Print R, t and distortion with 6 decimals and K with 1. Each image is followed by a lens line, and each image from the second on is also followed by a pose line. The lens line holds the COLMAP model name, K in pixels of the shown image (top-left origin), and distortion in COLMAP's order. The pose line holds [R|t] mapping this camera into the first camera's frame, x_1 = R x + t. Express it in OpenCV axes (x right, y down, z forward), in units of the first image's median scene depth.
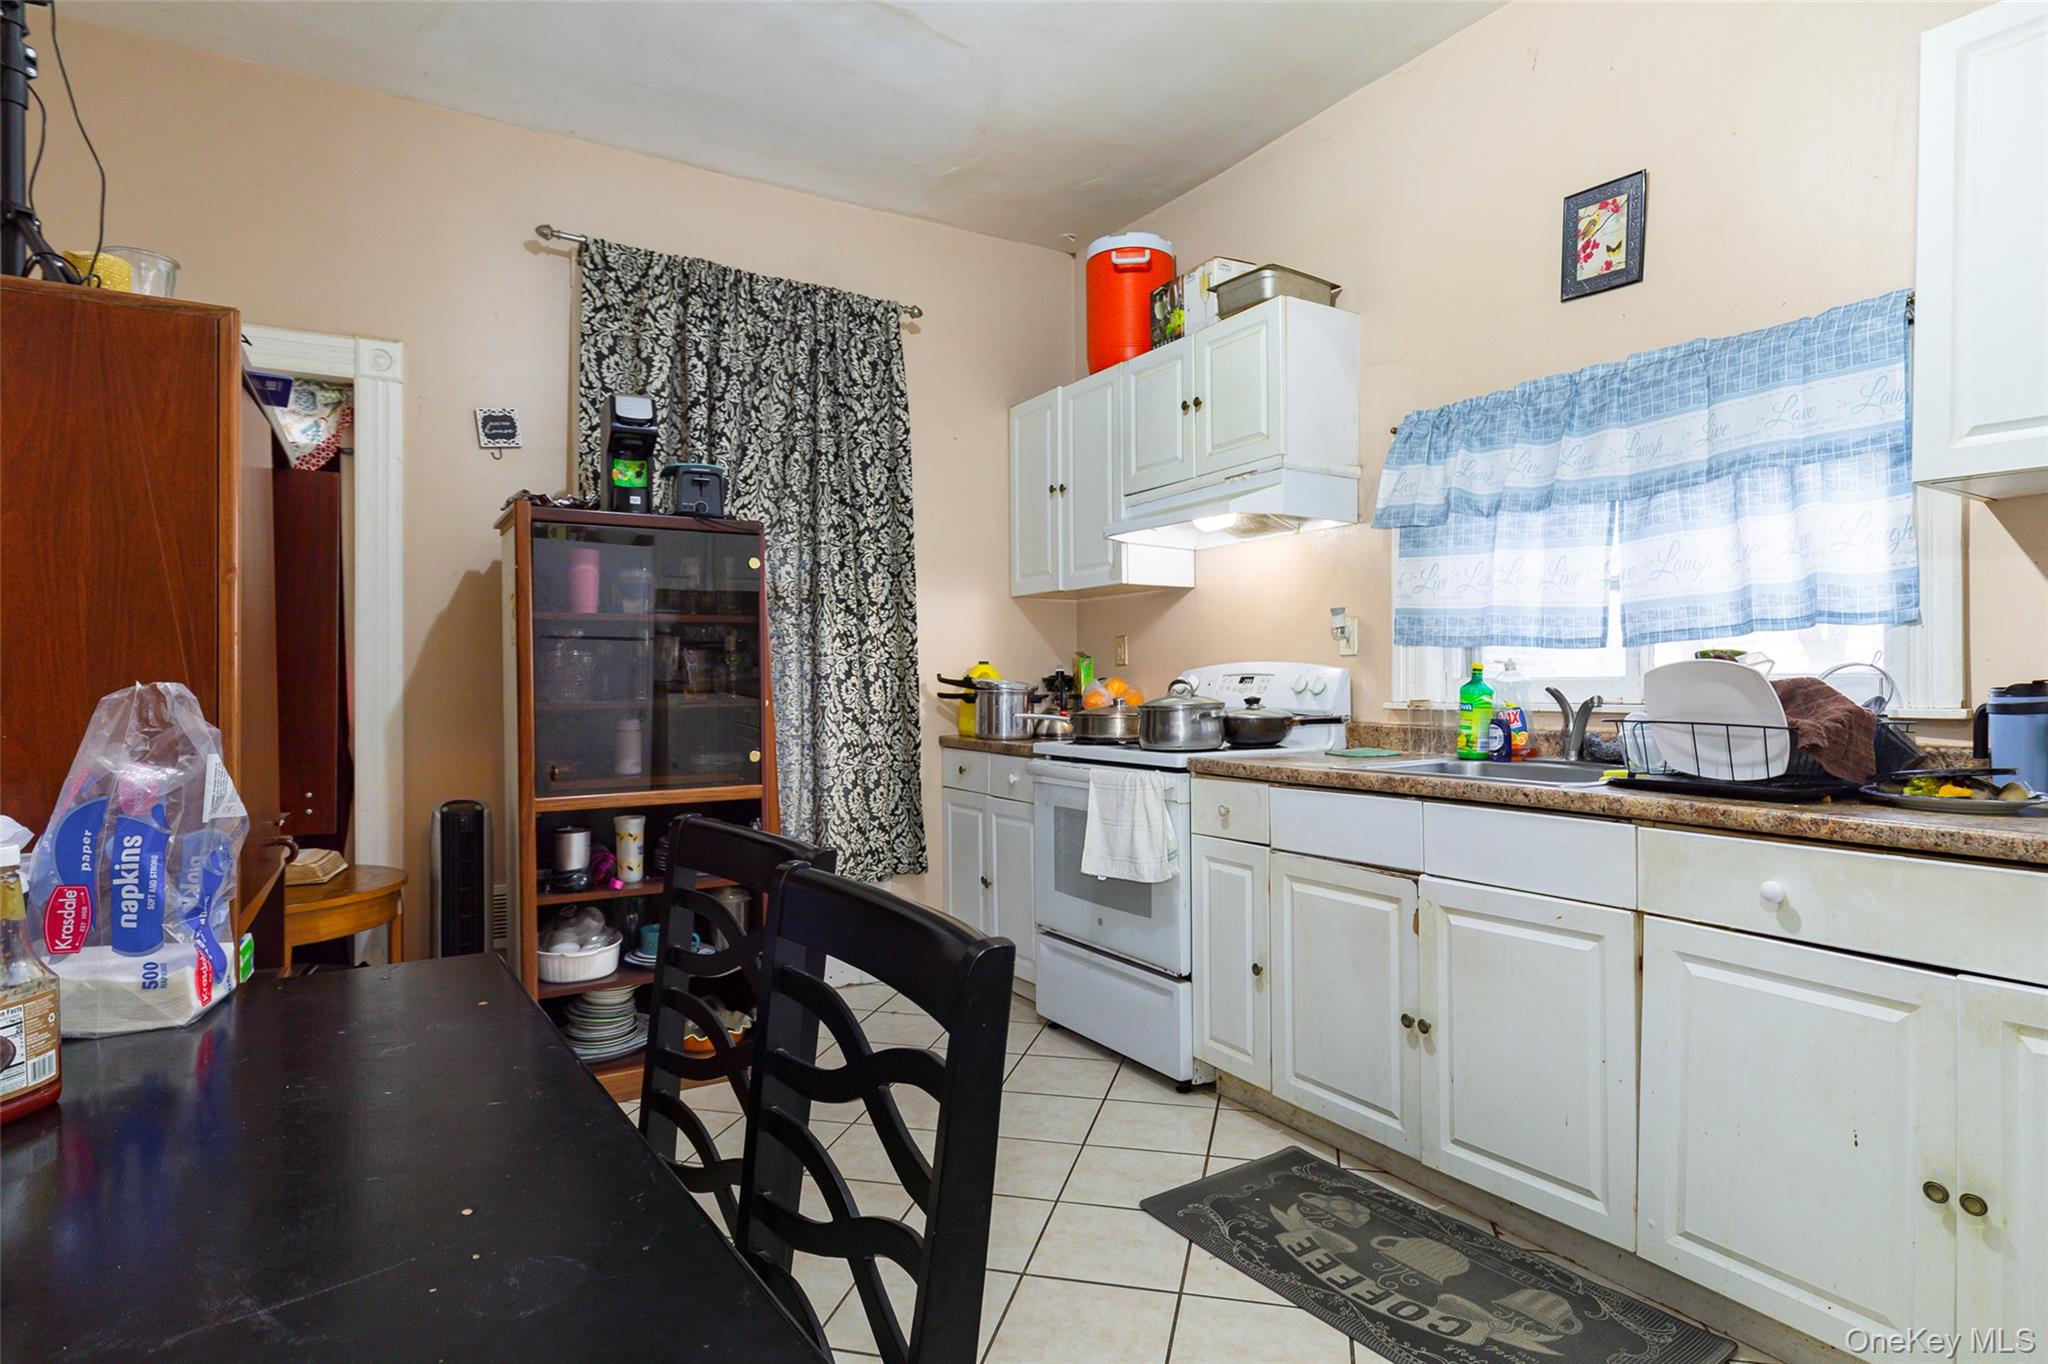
lens RADIAL K [[1110.8, 0, 1023.7], [0, 1110.8, 686.3], [0, 0, 1]] dist [0.000801, 0.000522]
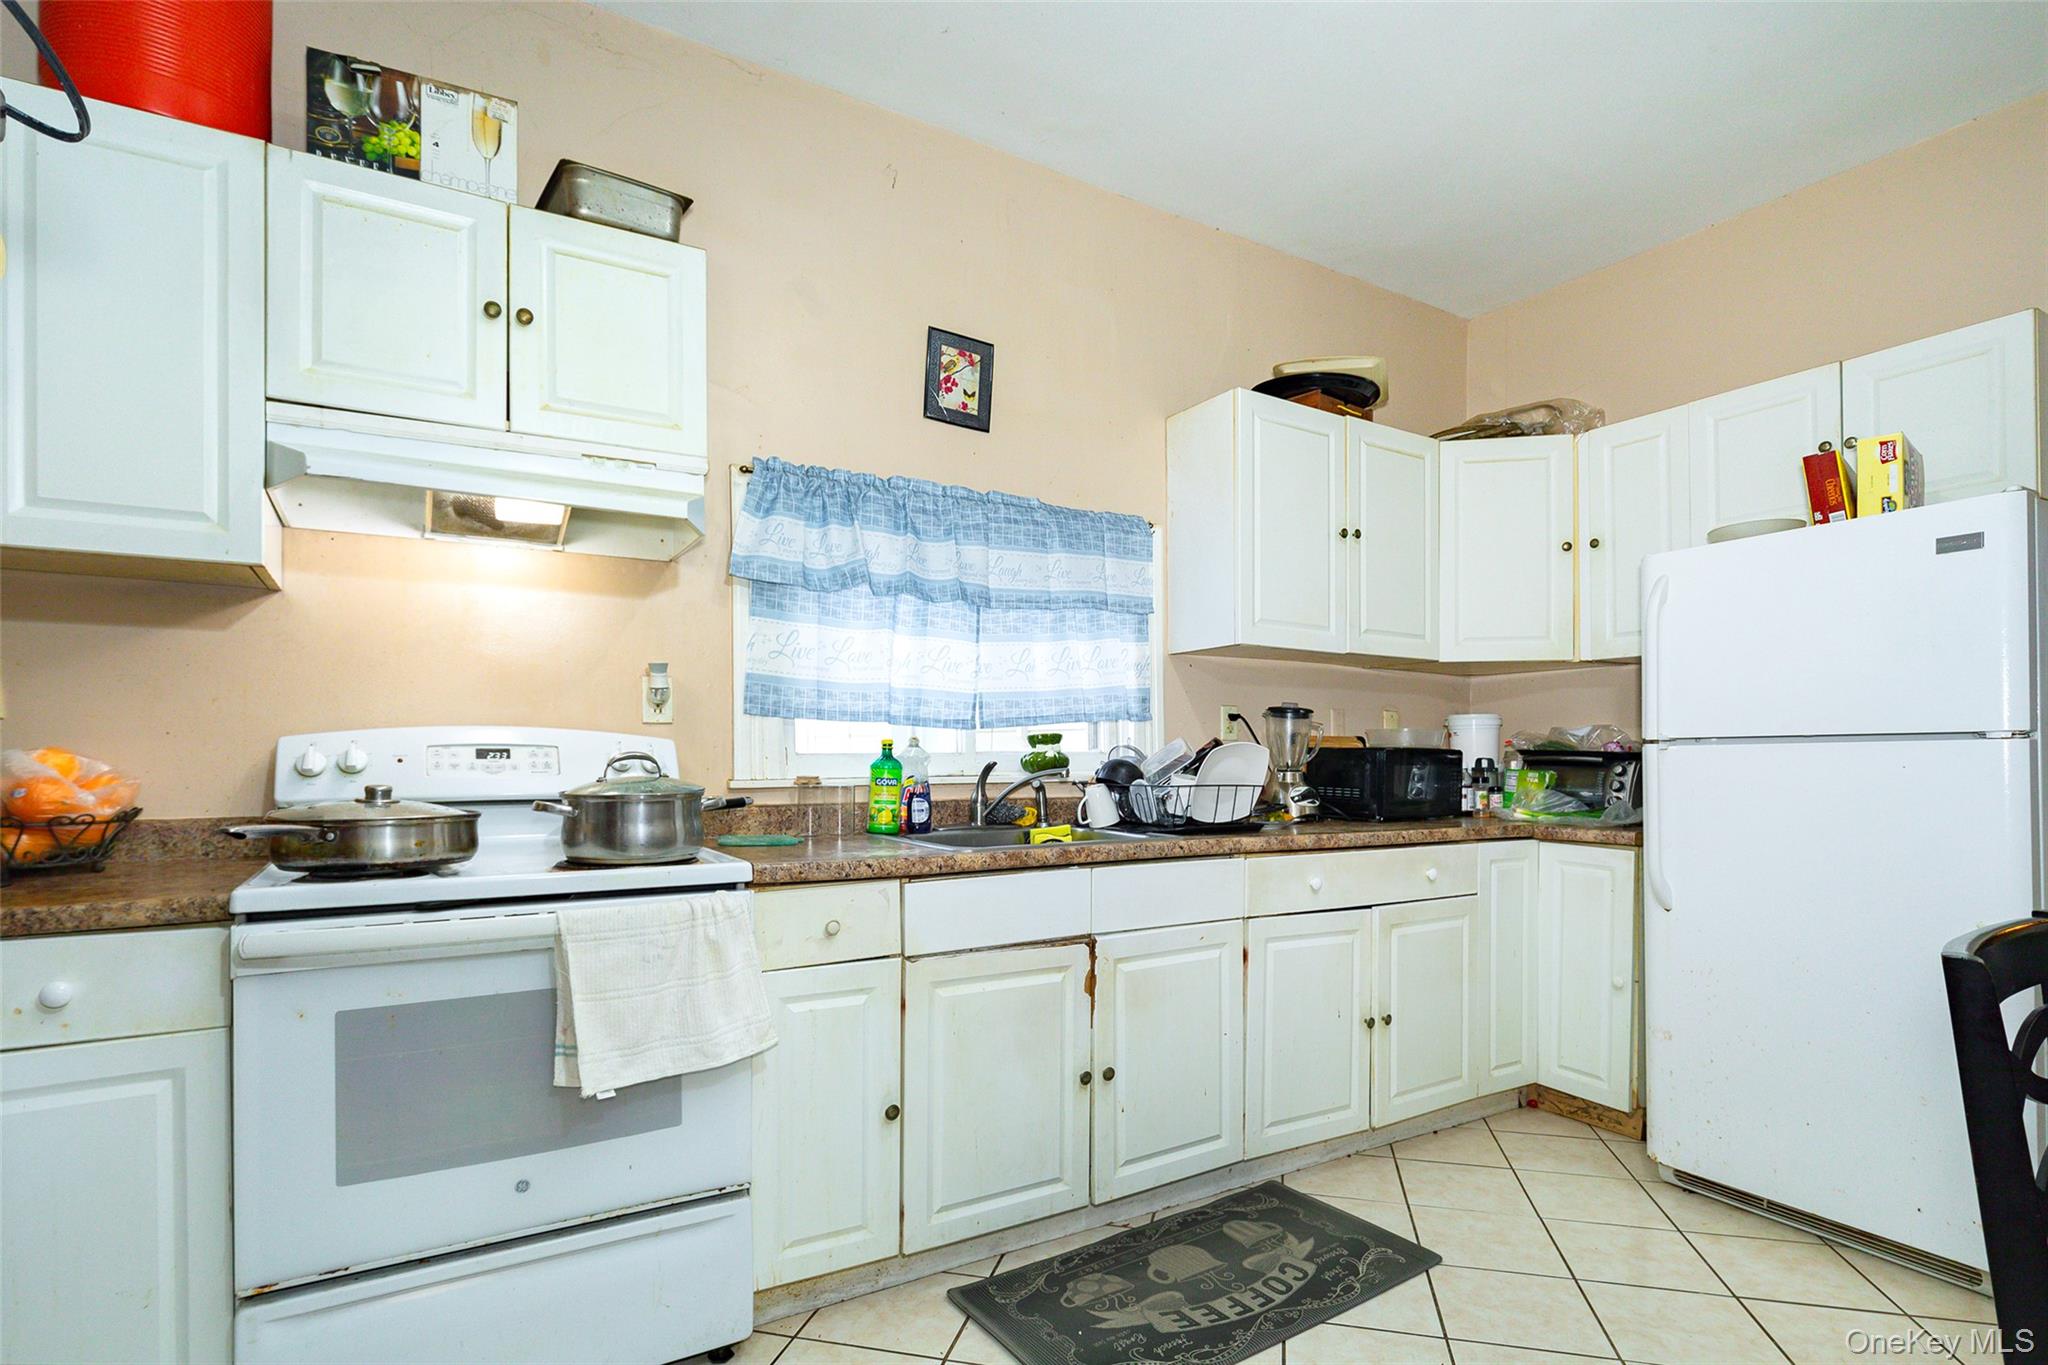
lens RADIAL K [[1038.1, 0, 1006.7], [0, 1038.1, 737.5], [0, 0, 1]] dist [0.011383, 0.000222]
pose [[0.000089, 0.012048, 0.999927, -0.580401], [-0.000388, 0.999927, -0.012048, -0.011256], [-1.000000, -0.000387, 0.000094, 0.955457]]
